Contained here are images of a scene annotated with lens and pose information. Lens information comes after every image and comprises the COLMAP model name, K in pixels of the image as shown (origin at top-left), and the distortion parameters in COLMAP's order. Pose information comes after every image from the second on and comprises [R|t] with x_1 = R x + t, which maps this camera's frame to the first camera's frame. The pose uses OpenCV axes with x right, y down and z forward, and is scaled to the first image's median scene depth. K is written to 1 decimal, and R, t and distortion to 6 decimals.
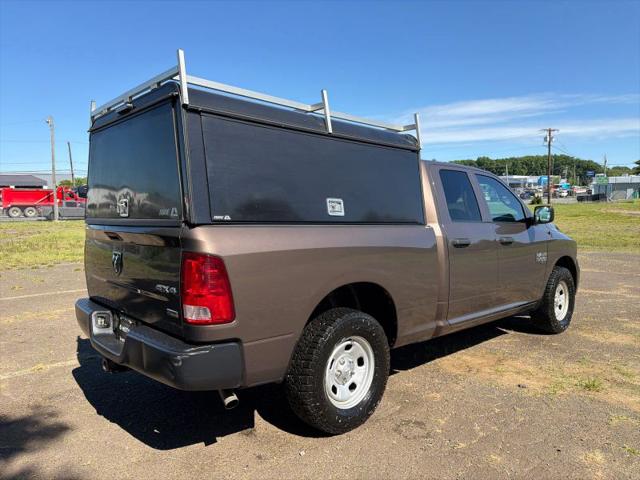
lens RADIAL K [[457.8, 0, 324.8], [0, 457.8, 238.0], [0, 0, 1]] dist [0.028688, -0.036455]
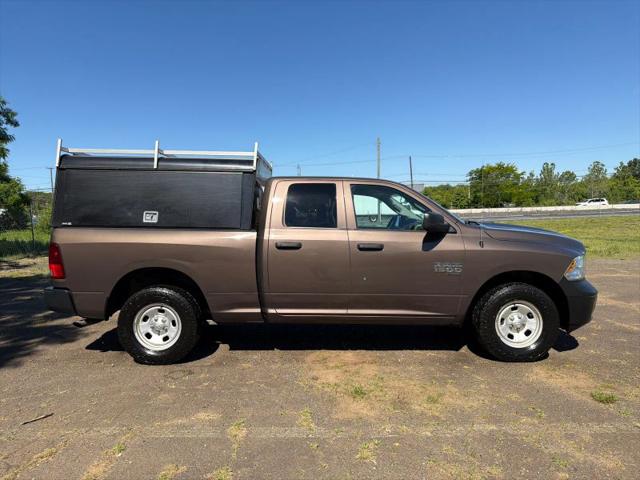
lens RADIAL K [[457.8, 0, 325.7], [0, 457.8, 249.9], [0, 0, 1]] dist [0.028688, -0.036455]
pose [[0.734349, 0.042446, -0.677443, 1.472082], [-0.031356, 0.999099, 0.028609, -0.019441], [0.678047, 0.000233, 0.735019, 0.269665]]
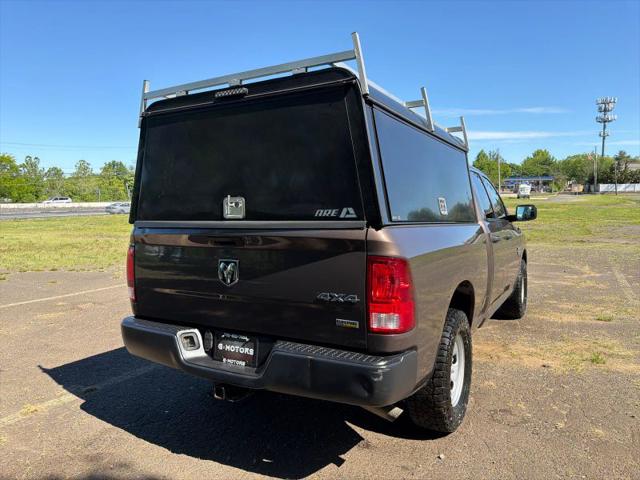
lens RADIAL K [[457.8, 0, 319.3], [0, 457.8, 238.4], [0, 0, 1]] dist [0.028688, -0.036455]
pose [[0.952176, -0.024386, 0.304574, -0.532232], [0.024016, 0.999699, 0.004963, -0.008658], [-0.304604, 0.002589, 0.952476, 0.127338]]
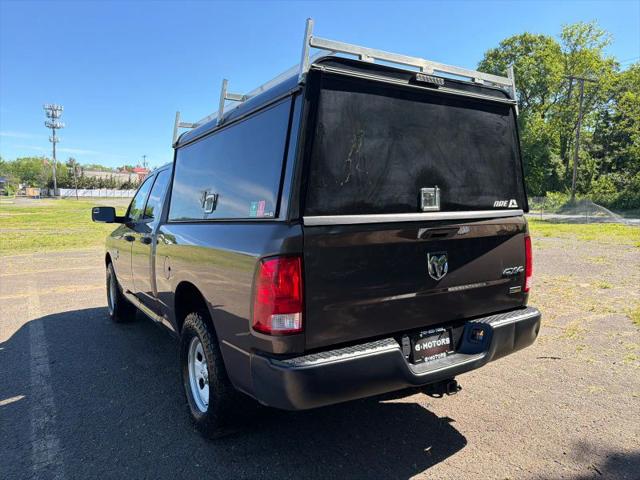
lens RADIAL K [[457.8, 0, 317.6], [0, 457.8, 240.9], [0, 0, 1]] dist [0.028688, -0.036455]
pose [[0.190648, -0.070218, 0.979144, -1.265576], [0.071388, 0.995789, 0.057512, -0.051169], [-0.979059, 0.058934, 0.194858, 1.018266]]
